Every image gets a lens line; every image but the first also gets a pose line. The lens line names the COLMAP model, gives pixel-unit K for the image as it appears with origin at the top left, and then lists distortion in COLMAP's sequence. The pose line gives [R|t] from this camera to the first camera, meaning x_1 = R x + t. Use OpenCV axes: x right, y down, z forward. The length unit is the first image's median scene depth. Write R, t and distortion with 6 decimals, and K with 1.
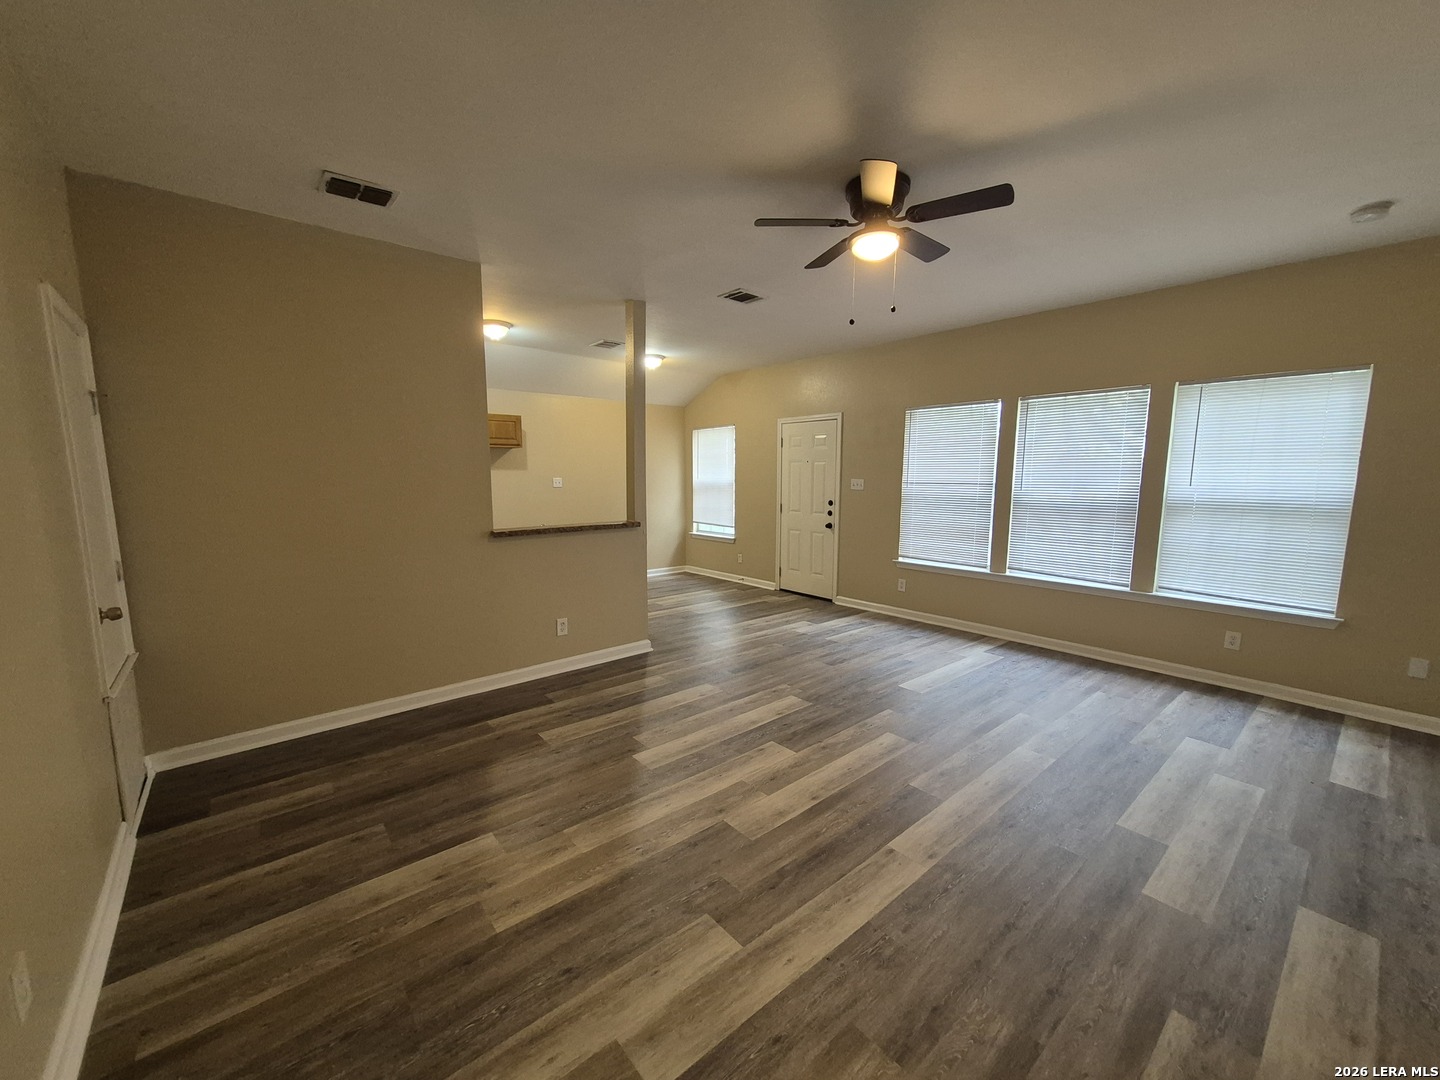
lens RADIAL K [[566.5, 0, 714.1], [0, 566.5, 546.2], [0, 0, 1]] dist [0.002503, -0.000183]
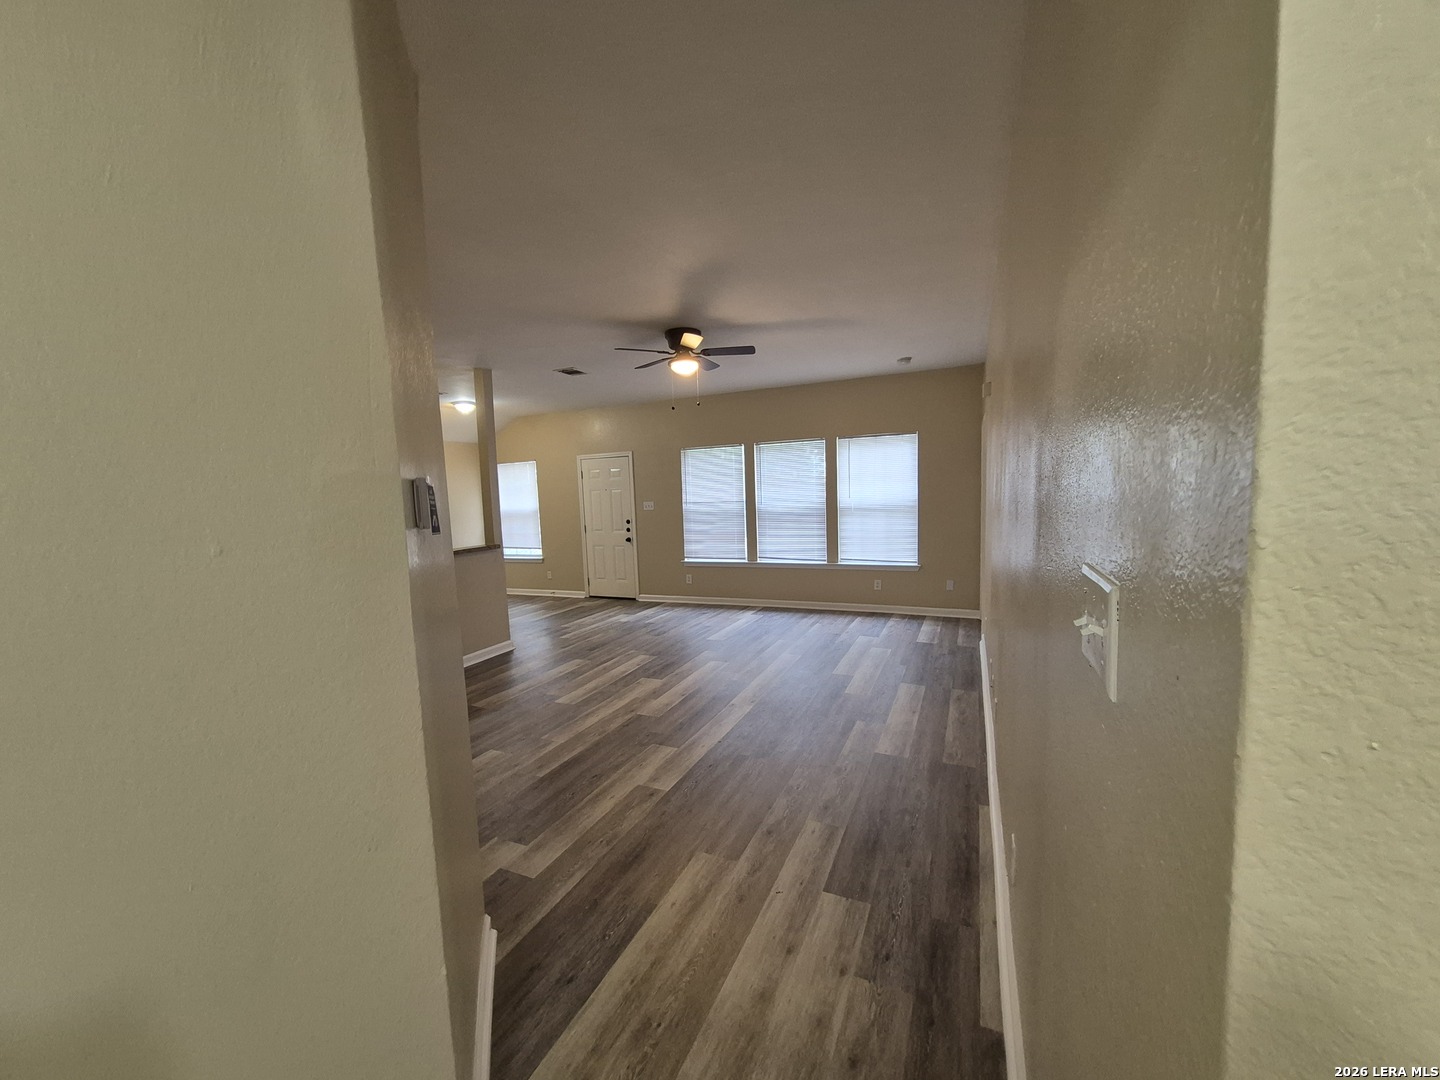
lens RADIAL K [[566.5, 0, 714.1], [0, 566.5, 546.2], [0, 0, 1]] dist [0.002503, -0.000183]
pose [[0.901830, -0.077110, 0.425156, -0.271094], [0.094291, 0.995354, -0.019482, 0.034263], [-0.421678, 0.057658, 0.904911, -0.370391]]
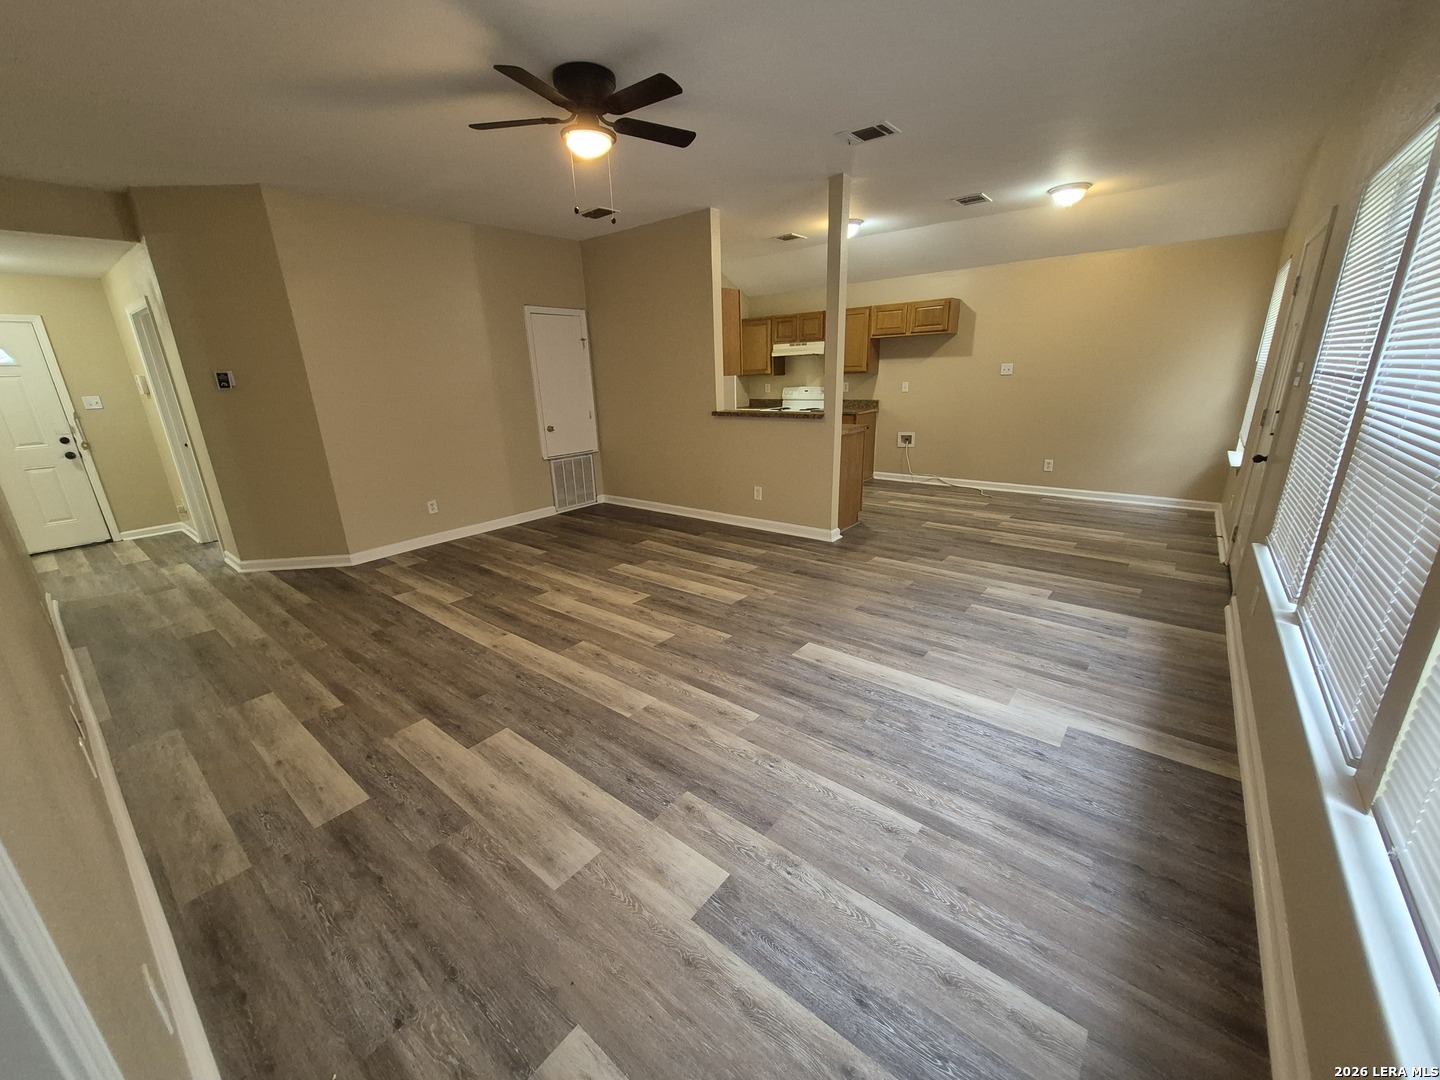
lens RADIAL K [[566.5, 0, 714.1], [0, 566.5, 546.2], [0, 0, 1]] dist [0.002503, -0.000183]
pose [[0.190806, 0.289421, -0.937992, 1.004615], [-0.095065, 0.956504, 0.275795, -0.091169], [0.977014, 0.036547, 0.210020, 0.691560]]
